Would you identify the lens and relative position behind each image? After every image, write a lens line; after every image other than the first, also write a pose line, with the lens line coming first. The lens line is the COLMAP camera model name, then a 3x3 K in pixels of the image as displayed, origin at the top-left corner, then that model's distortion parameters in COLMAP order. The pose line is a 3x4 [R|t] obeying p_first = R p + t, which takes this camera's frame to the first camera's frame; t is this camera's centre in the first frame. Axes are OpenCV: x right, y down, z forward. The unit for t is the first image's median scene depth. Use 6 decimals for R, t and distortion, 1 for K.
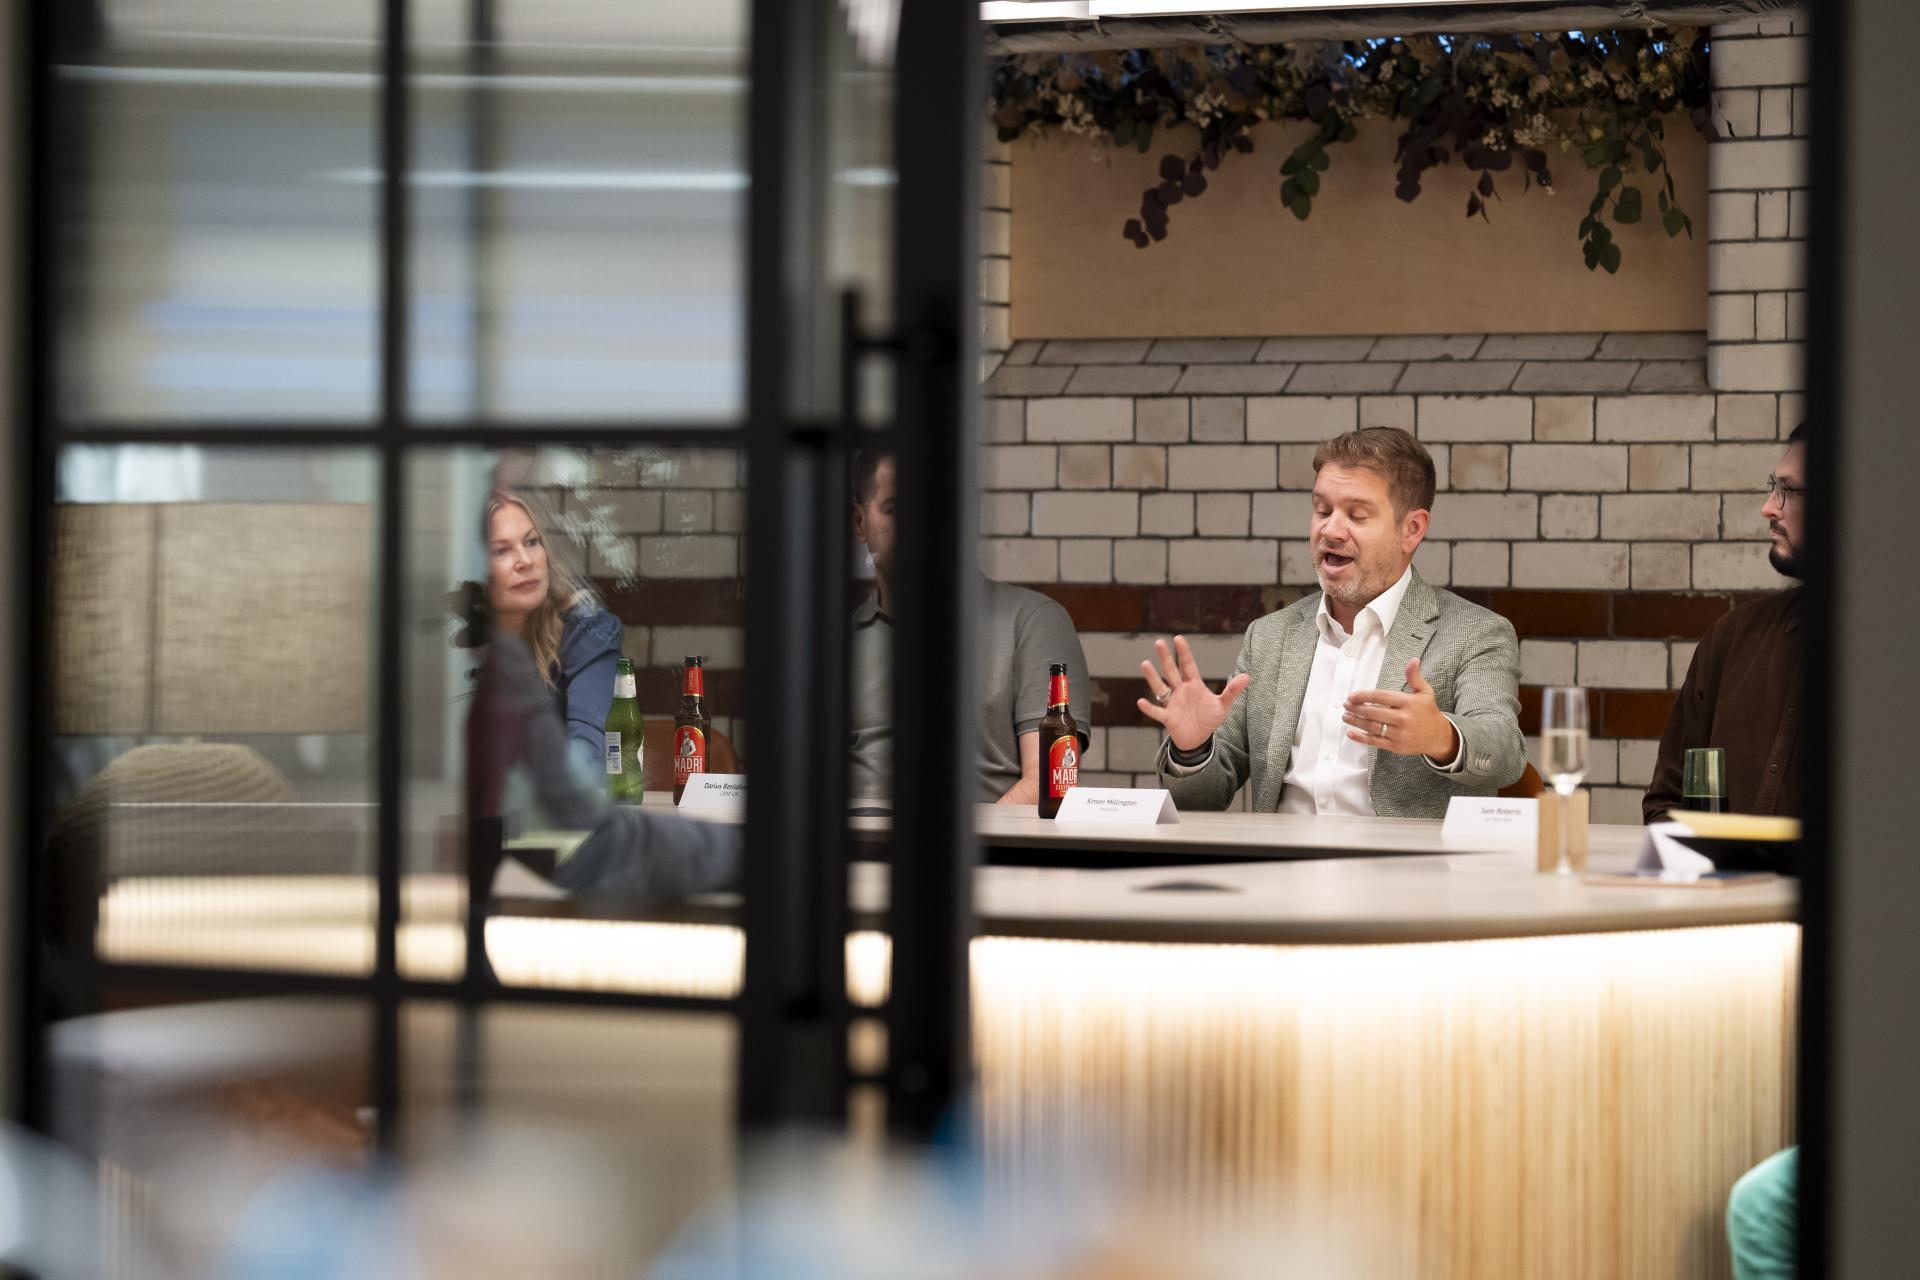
lens RADIAL K [[3010.2, 0, 960.7], [0, 3010.2, 640.6], [0, 0, 1]] dist [-0.037903, 0.000000]
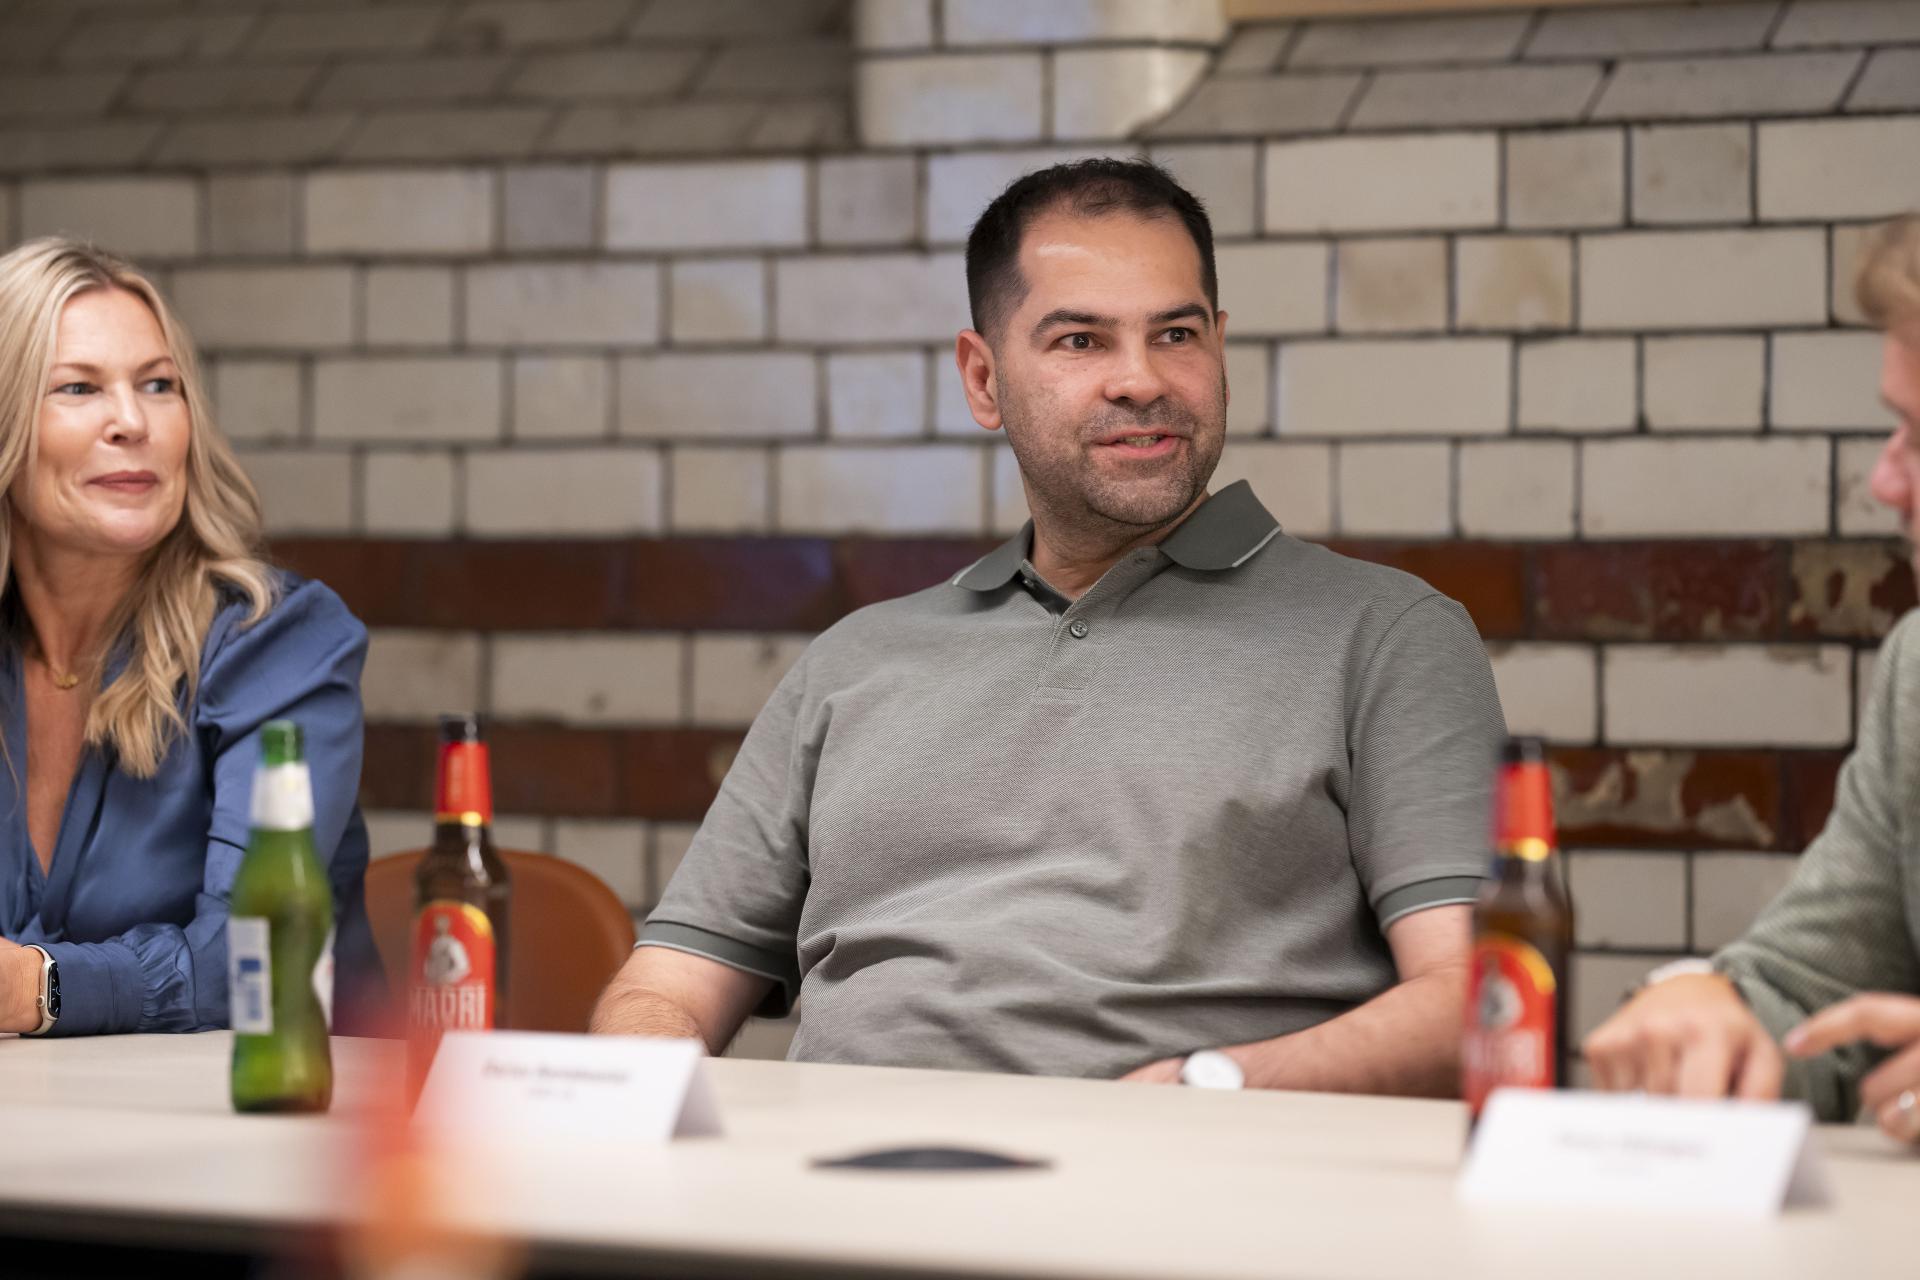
lens RADIAL K [[3010.2, 0, 960.0], [0, 3010.2, 640.3], [0, 0, 1]] dist [-0.037903, 0.000000]
pose [[0.999733, -0.004949, -0.022590, -0.015162], [0.004997, 0.999985, 0.002043, -0.004397], [0.022579, -0.002155, 0.999743, 0.540946]]
